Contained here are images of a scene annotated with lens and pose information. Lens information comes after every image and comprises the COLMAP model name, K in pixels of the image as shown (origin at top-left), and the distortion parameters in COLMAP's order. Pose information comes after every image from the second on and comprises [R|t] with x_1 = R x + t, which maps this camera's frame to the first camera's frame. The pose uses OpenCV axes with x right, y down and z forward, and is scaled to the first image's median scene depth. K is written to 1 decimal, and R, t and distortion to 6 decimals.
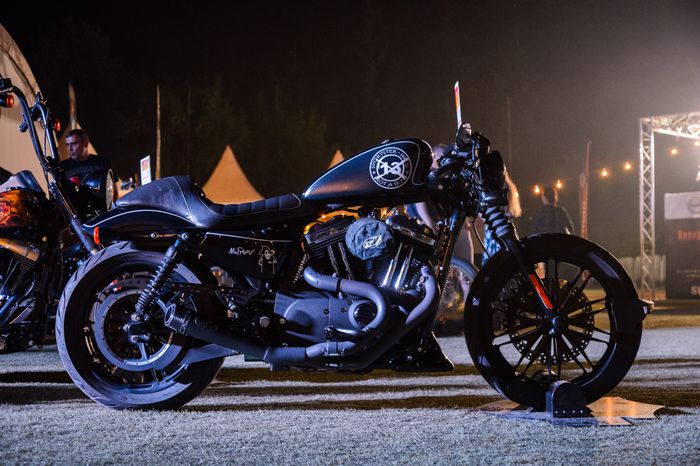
lens RADIAL K [[1065.5, 0, 346.6], [0, 1065.5, 230.0], [0, 0, 1]] dist [-0.047819, 0.000000]
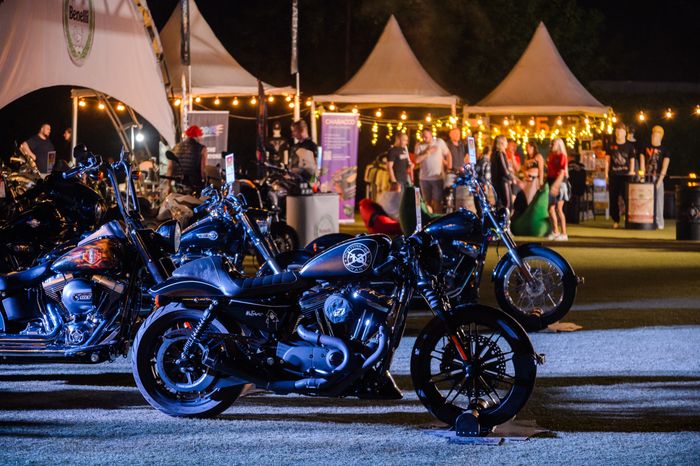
lens RADIAL K [[1632.4, 0, 350.3], [0, 1632.4, 233.9], [0, 0, 1]] dist [-0.073700, 0.000000]
pose [[0.987052, 0.021972, -0.158889, 0.379623], [-0.007179, 0.995632, 0.093089, -0.294079], [0.160241, -0.090743, 0.982898, -1.151687]]
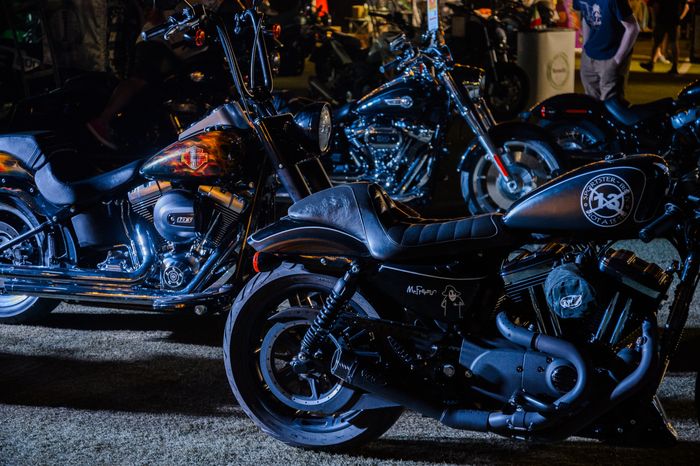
lens RADIAL K [[1387.6, 0, 349.2], [0, 1387.6, 231.5], [0, 0, 1]] dist [-0.121222, 0.000000]
pose [[0.946711, 0.069830, -0.314423, 0.183638], [0.002764, 0.974417, 0.224729, -0.265679], [0.322072, -0.213622, 0.922299, -0.007828]]
